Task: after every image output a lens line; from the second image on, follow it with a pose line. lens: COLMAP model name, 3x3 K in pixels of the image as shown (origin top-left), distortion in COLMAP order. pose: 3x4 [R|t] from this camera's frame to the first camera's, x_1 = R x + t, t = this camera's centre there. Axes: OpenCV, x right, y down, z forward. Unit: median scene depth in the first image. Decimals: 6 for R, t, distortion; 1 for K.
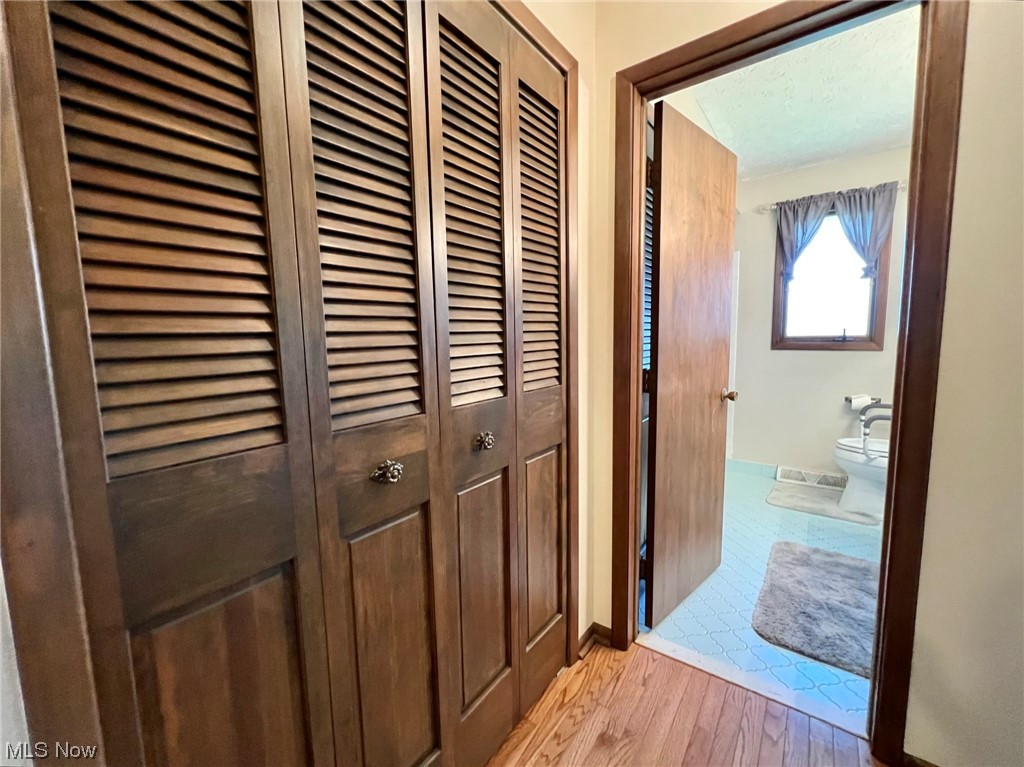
lens RADIAL K [[420.9, 0, 509.3], [0, 420.9, 381.9], [0, 0, 1]] dist [-0.002922, -0.000004]
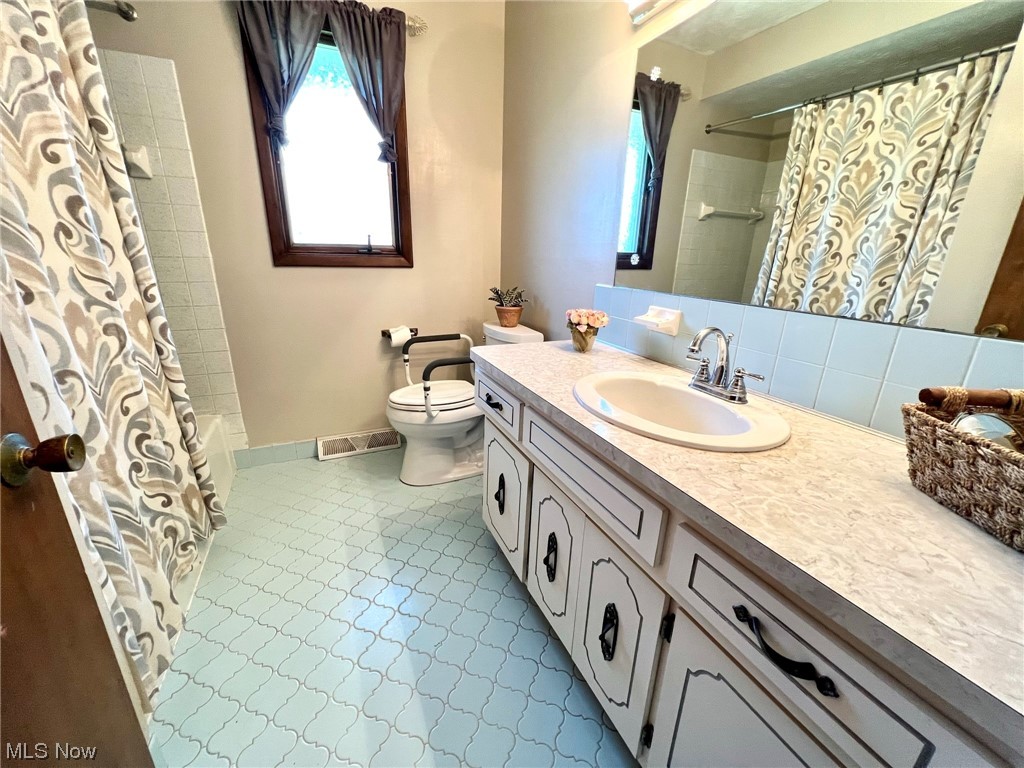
lens RADIAL K [[420.9, 0, 509.3], [0, 420.9, 382.4], [0, 0, 1]] dist [-0.002922, -0.000004]
pose [[0.482812, -0.242043, 0.841610, 0.254415], [0.065642, 0.968344, 0.240833, -0.041467], [-0.873260, -0.061033, 0.483416, 0.432717]]
